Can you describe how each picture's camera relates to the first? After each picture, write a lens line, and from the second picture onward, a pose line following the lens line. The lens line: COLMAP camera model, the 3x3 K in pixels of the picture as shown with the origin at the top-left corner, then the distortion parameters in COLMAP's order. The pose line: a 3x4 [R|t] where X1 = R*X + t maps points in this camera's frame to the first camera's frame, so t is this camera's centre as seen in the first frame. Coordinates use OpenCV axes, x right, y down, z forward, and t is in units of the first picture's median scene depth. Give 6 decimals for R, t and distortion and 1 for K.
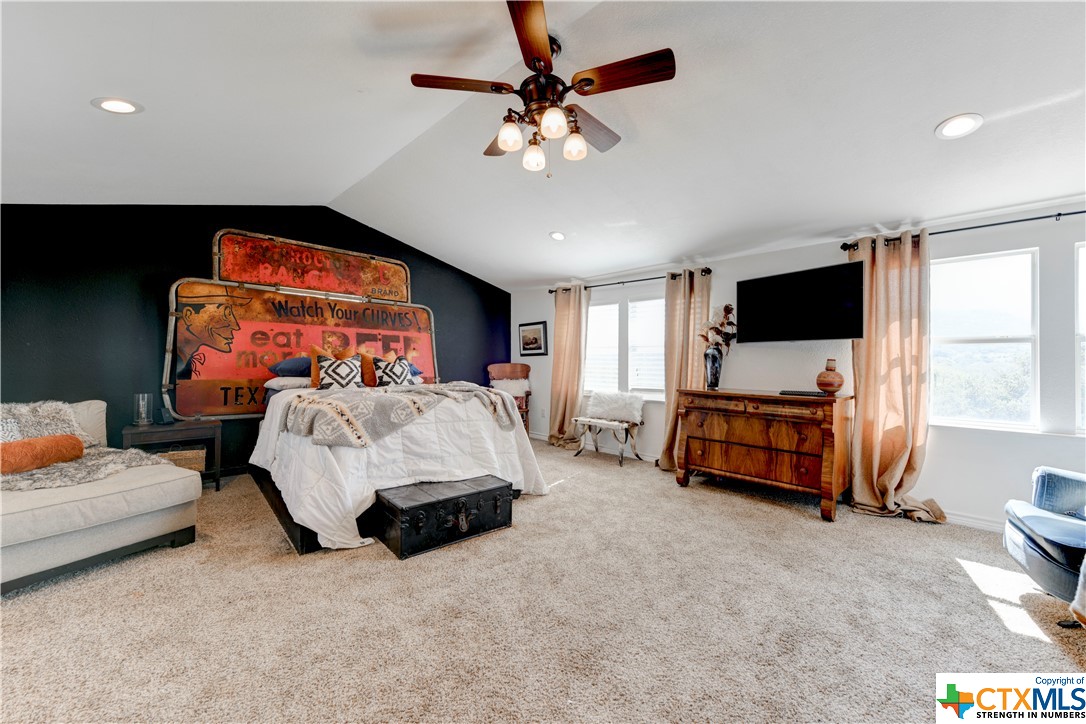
lens RADIAL K [[425.9, 0, 548.1], [0, 425.9, 358.1], [0, 0, 1]] dist [0.009413, -0.002999]
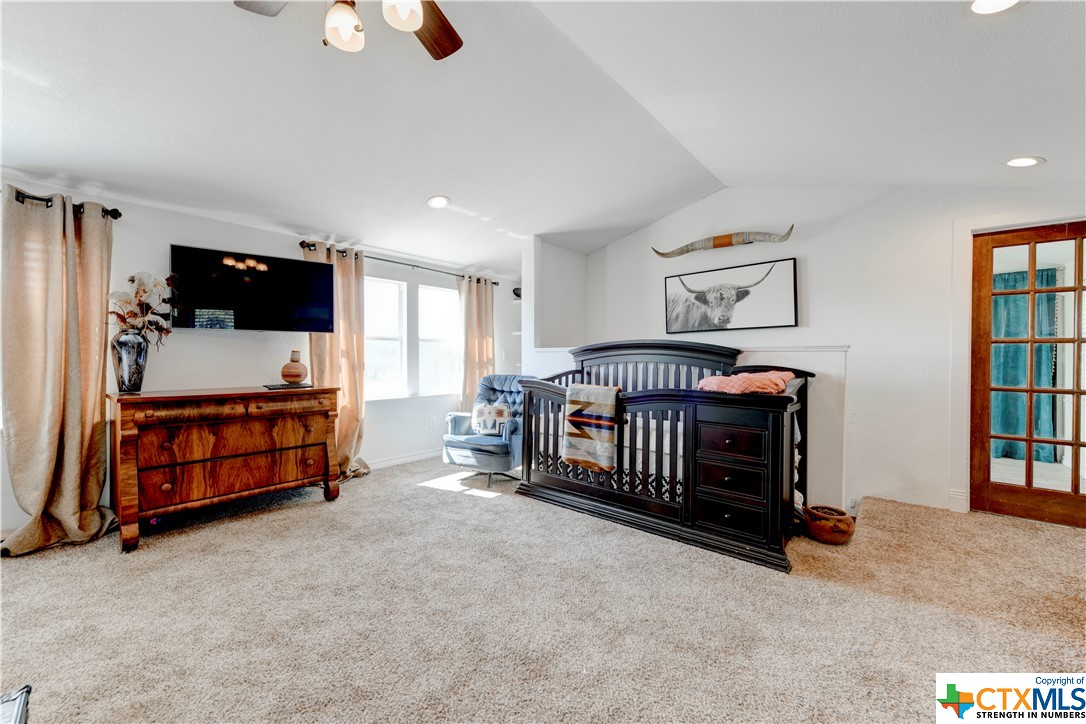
lens RADIAL K [[425.9, 0, 549.6], [0, 425.9, 356.8], [0, 0, 1]] dist [0.009413, -0.002999]
pose [[-0.093819, -0.012737, 0.995508, -0.401550], [-0.011228, 0.999868, 0.011735, -0.001751], [-0.995526, -0.010076, -0.093950, 0.477096]]
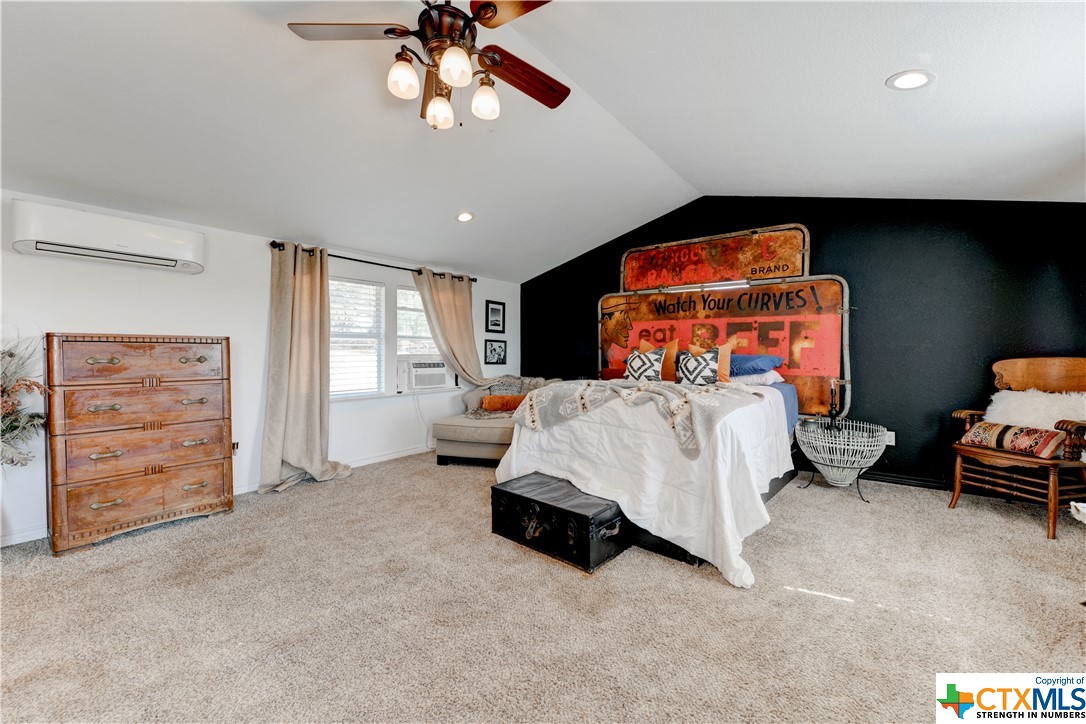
lens RADIAL K [[425.9, 0, 545.7], [0, 425.9, 356.4], [0, 0, 1]] dist [0.009413, -0.002999]
pose [[0.128264, 0.001867, -0.991738, 0.529937], [0.010101, 0.999944, 0.003189, 0.006069], [0.991689, -0.010426, 0.128238, 0.675520]]
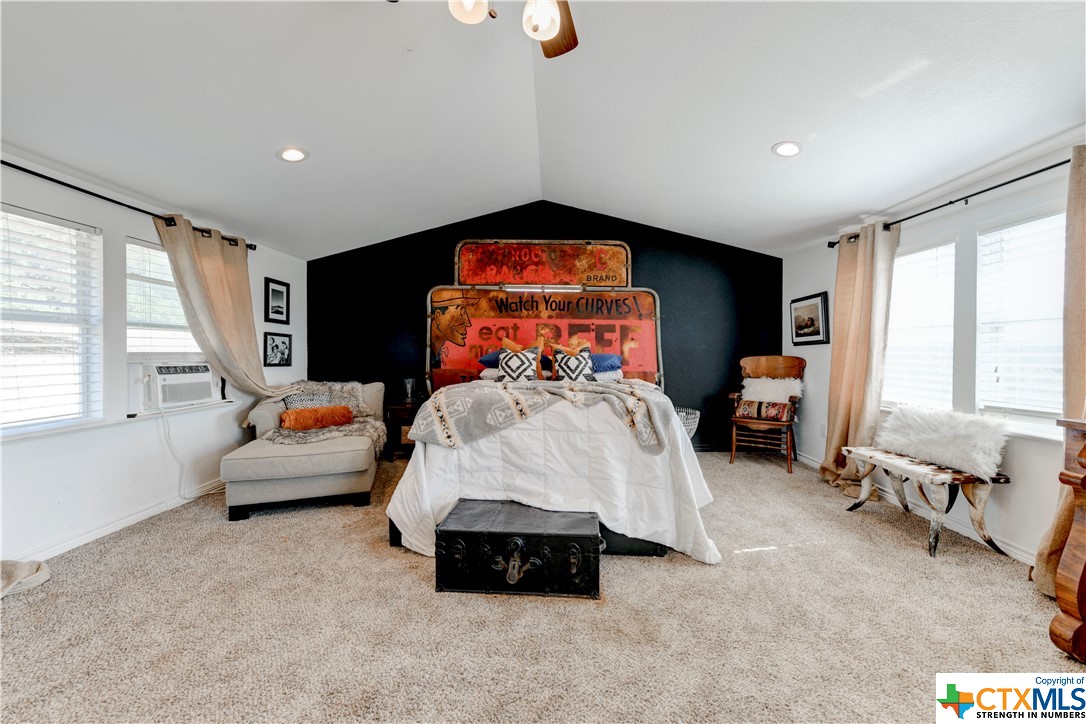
lens RADIAL K [[425.9, 0, 547.7], [0, 425.9, 357.9], [0, 0, 1]] dist [0.009413, -0.002999]
pose [[0.702743, 0.005335, -0.711424, 0.271320], [0.007467, 0.999861, 0.014874, 0.003536], [0.711405, -0.015765, 0.702606, 0.387880]]
